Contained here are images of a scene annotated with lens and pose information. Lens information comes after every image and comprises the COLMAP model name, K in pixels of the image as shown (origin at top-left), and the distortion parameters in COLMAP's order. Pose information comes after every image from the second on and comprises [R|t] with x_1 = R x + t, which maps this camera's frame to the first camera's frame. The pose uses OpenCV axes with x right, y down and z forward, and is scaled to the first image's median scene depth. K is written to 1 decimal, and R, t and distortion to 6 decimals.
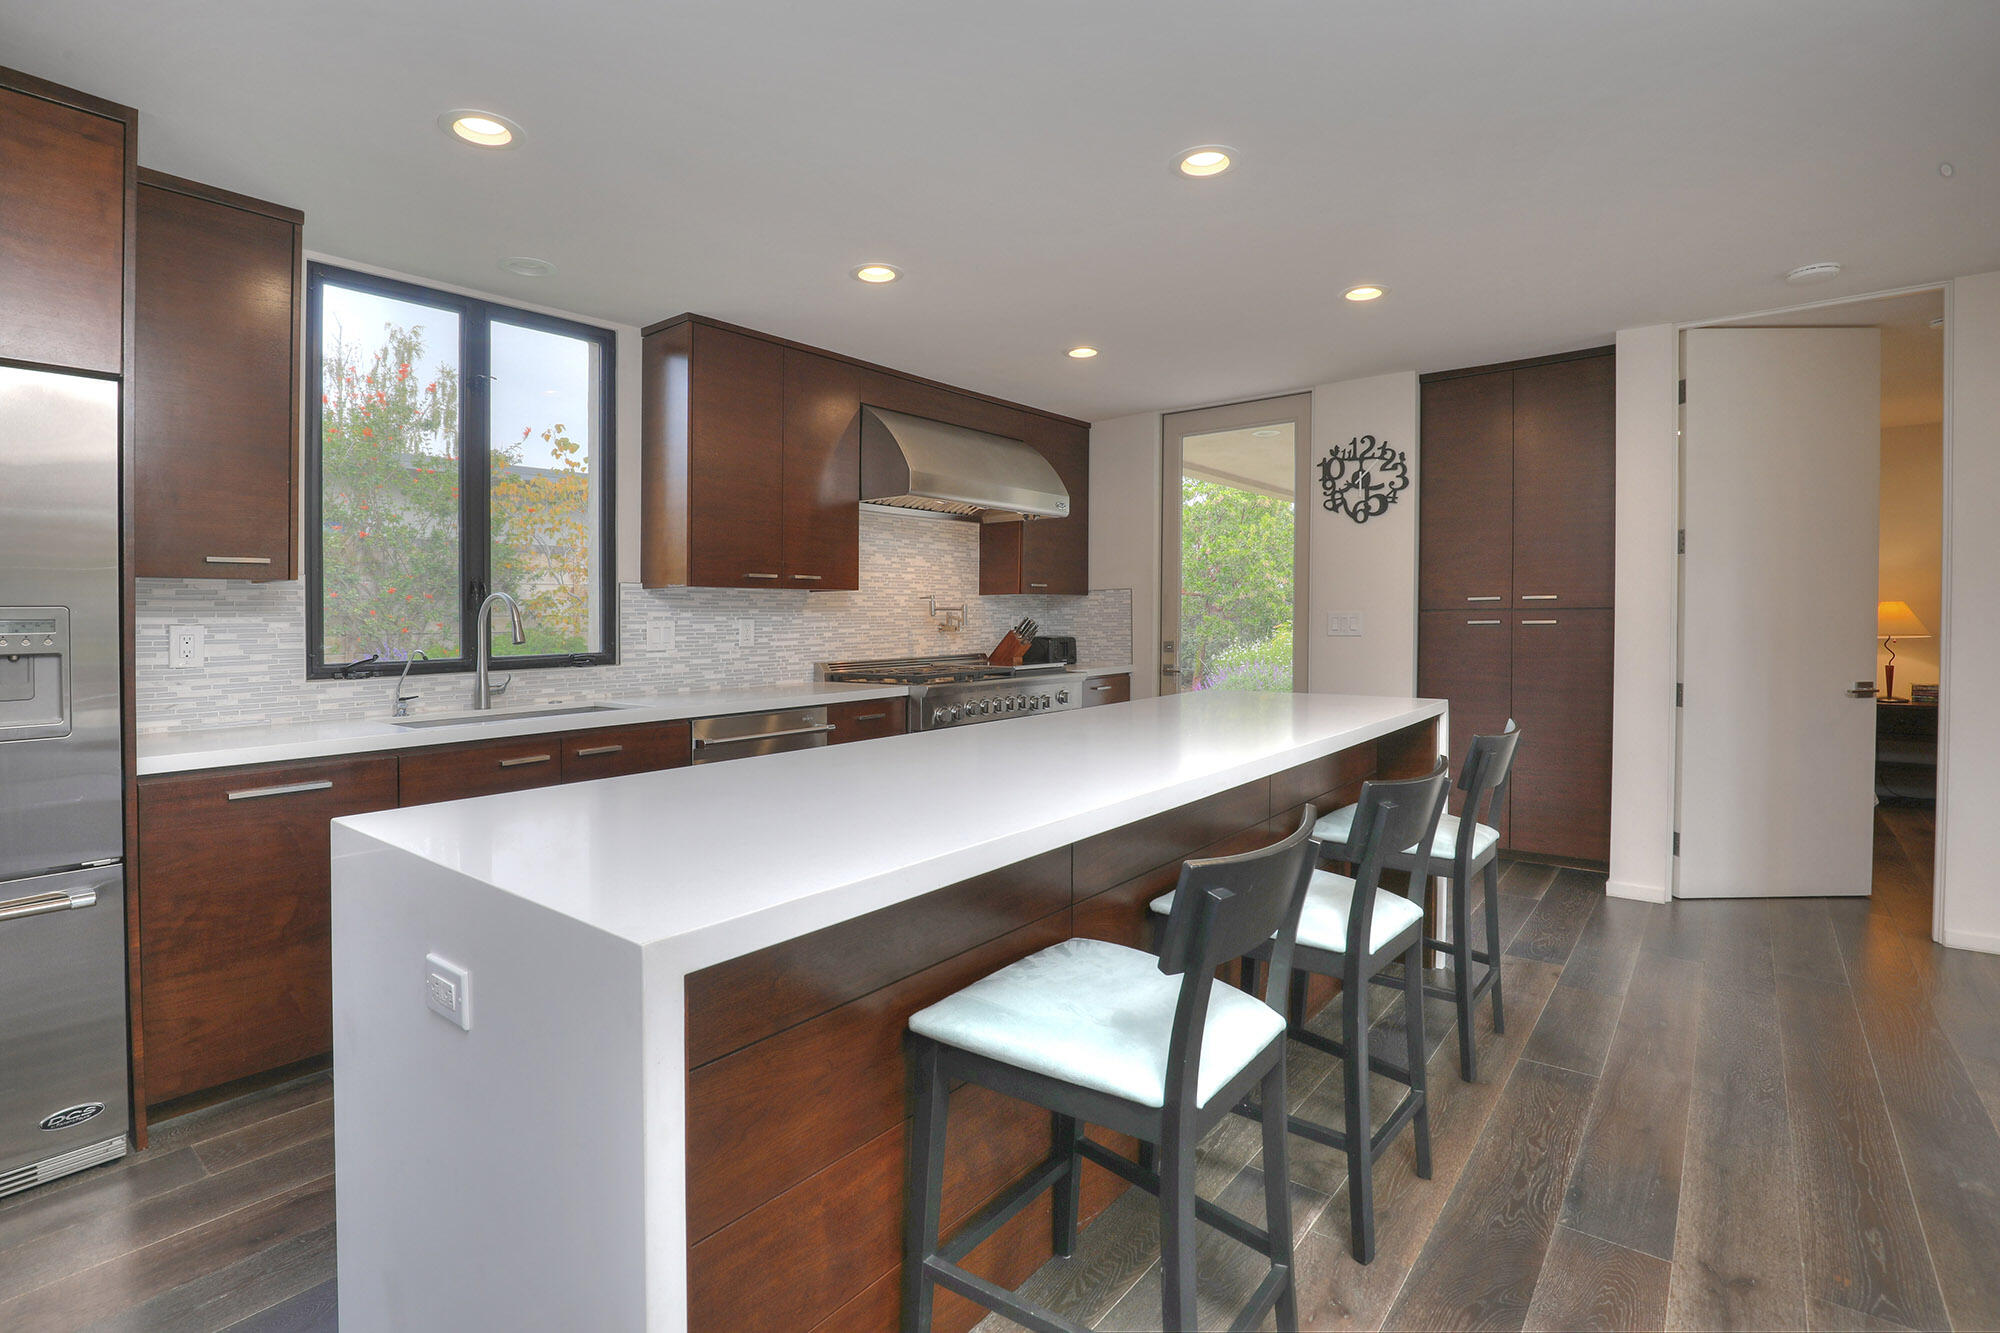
lens RADIAL K [[926.1, 0, 1044.7], [0, 926.1, 613.0], [0, 0, 1]] dist [-0.016360, 0.001576]
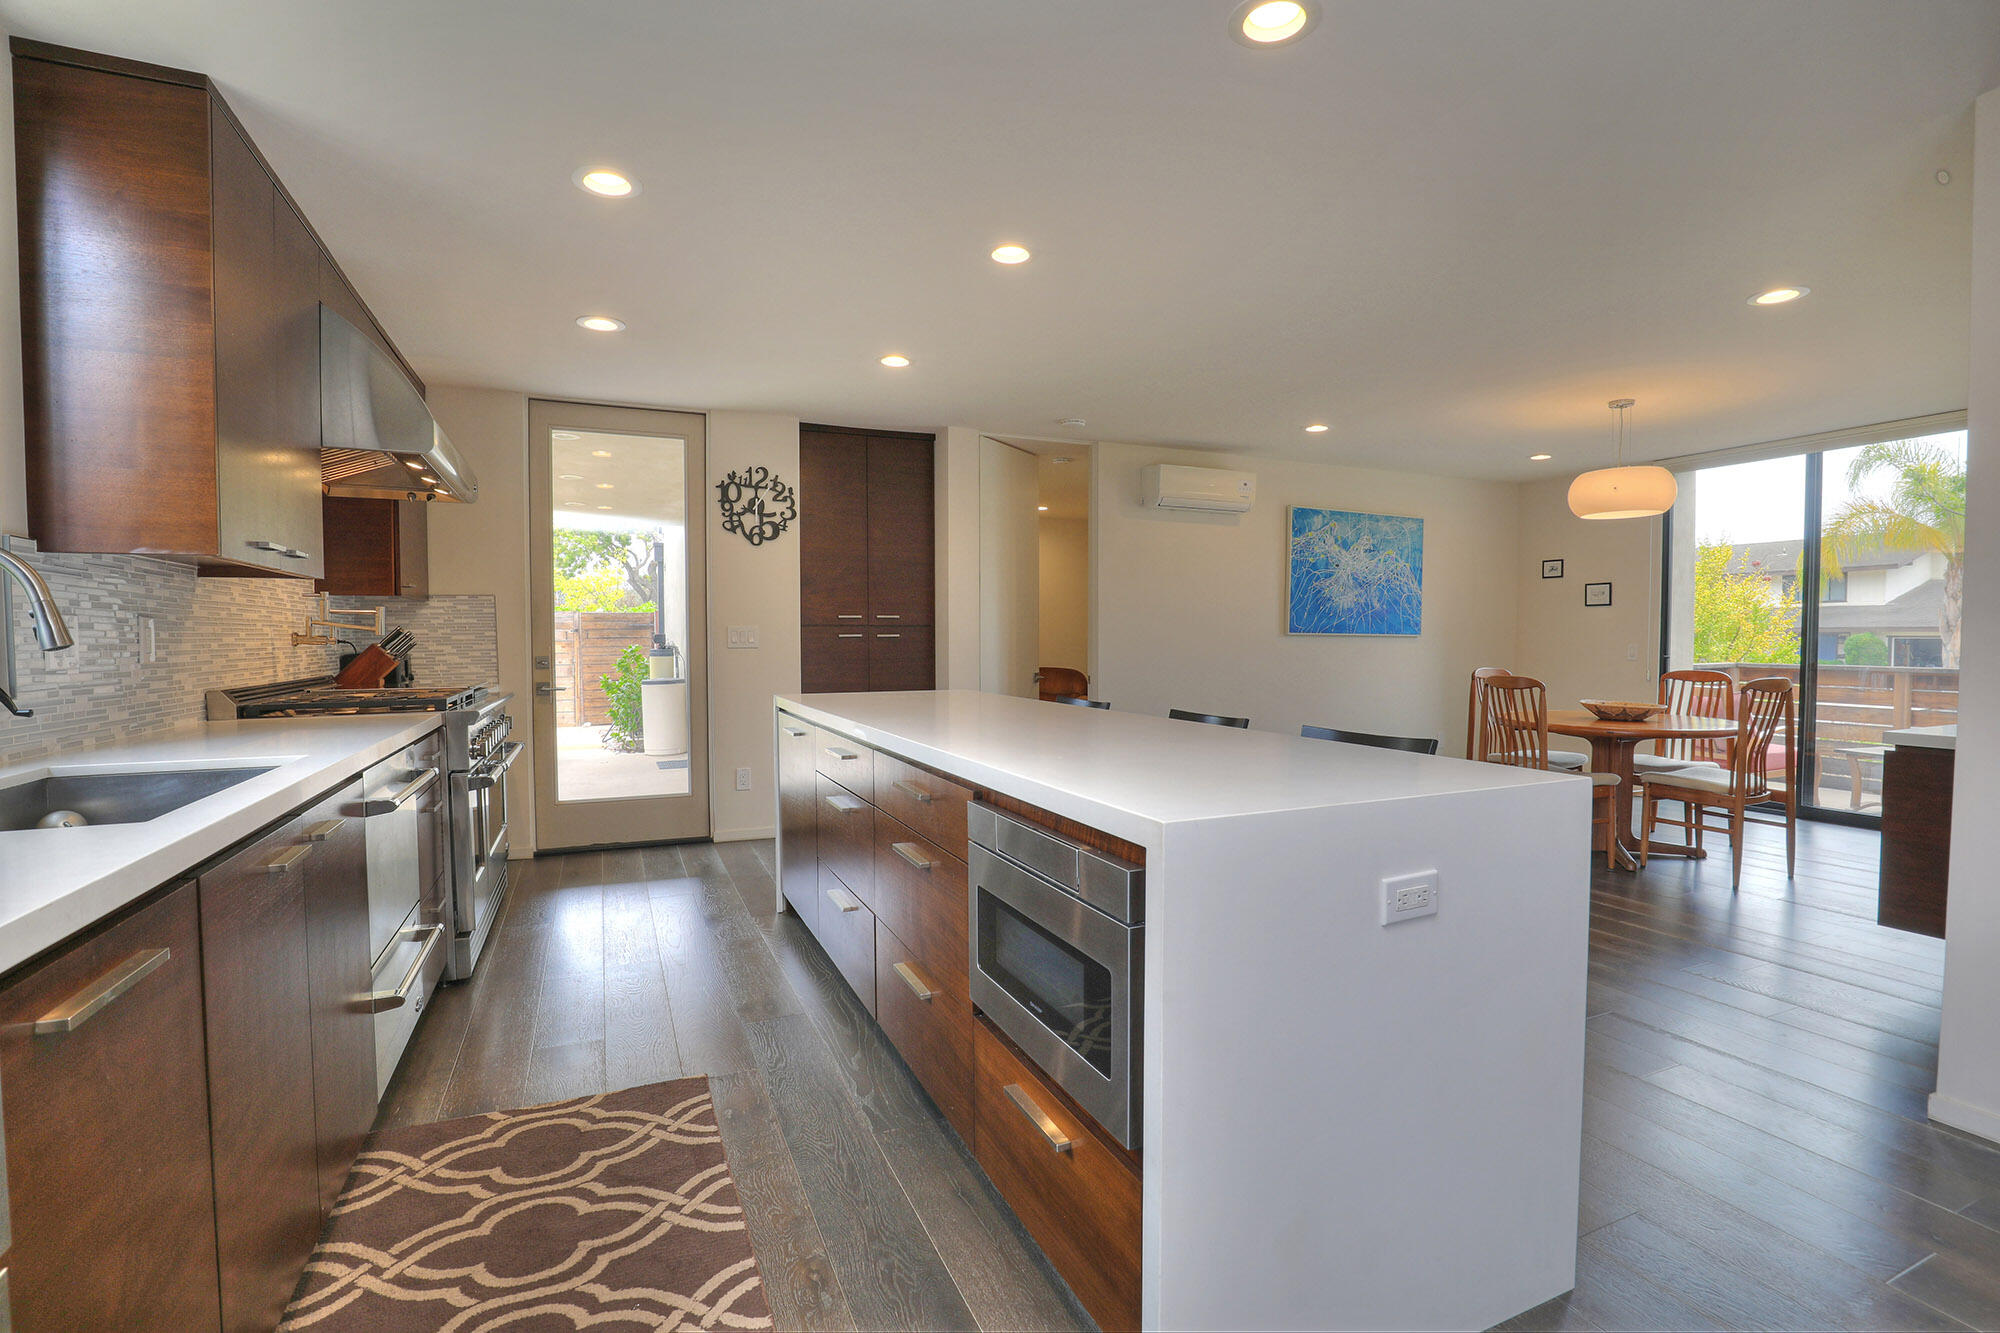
lens RADIAL K [[926.1, 0, 1000.8], [0, 926.1, 650.9], [0, 0, 1]] dist [-0.016360, 0.001576]
pose [[0.476607, -0.005281, 0.879101, -0.490737], [-0.001218, 0.999977, 0.006667, 0.020841], [-0.879116, -0.004248, 0.476589, 0.216857]]
